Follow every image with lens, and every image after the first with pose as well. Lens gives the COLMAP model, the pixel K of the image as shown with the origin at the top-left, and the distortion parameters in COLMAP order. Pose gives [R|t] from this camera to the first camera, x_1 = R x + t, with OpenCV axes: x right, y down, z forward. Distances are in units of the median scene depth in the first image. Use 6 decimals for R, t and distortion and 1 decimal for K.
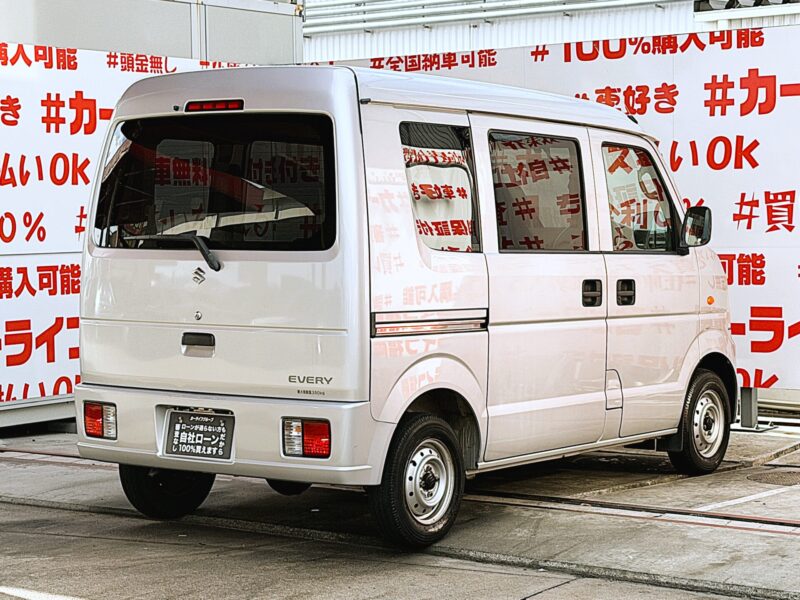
lens RADIAL K [[1828.2, 0, 398.5], [0, 1828.2, 306.1], [0, 0, 1]] dist [0.142961, 0.000000]
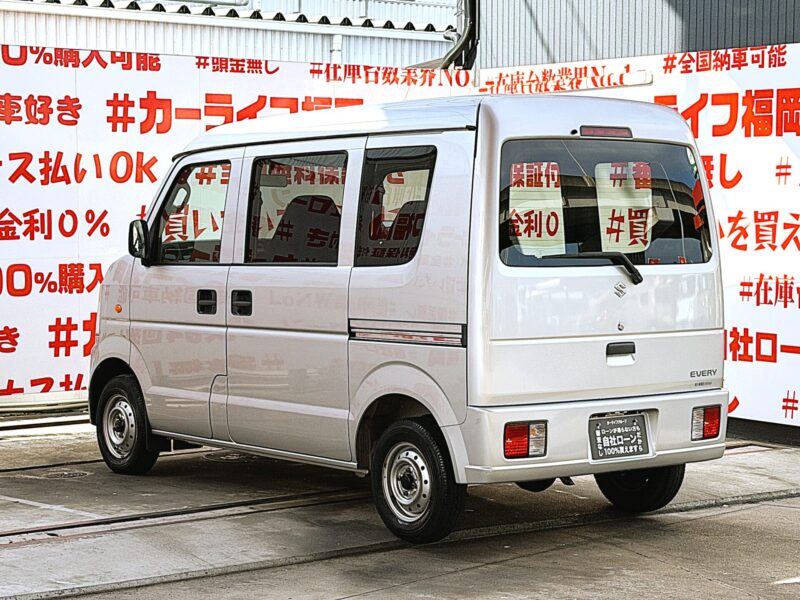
lens RADIAL K [[1828.2, 0, 400.3], [0, 1828.2, 301.7], [0, 0, 1]] dist [0.142961, 0.000000]
pose [[0.290357, -0.045222, 0.955849, -0.807944], [0.044384, 0.998444, 0.033754, -0.035387], [-0.955889, 0.032624, 0.291912, 0.553110]]
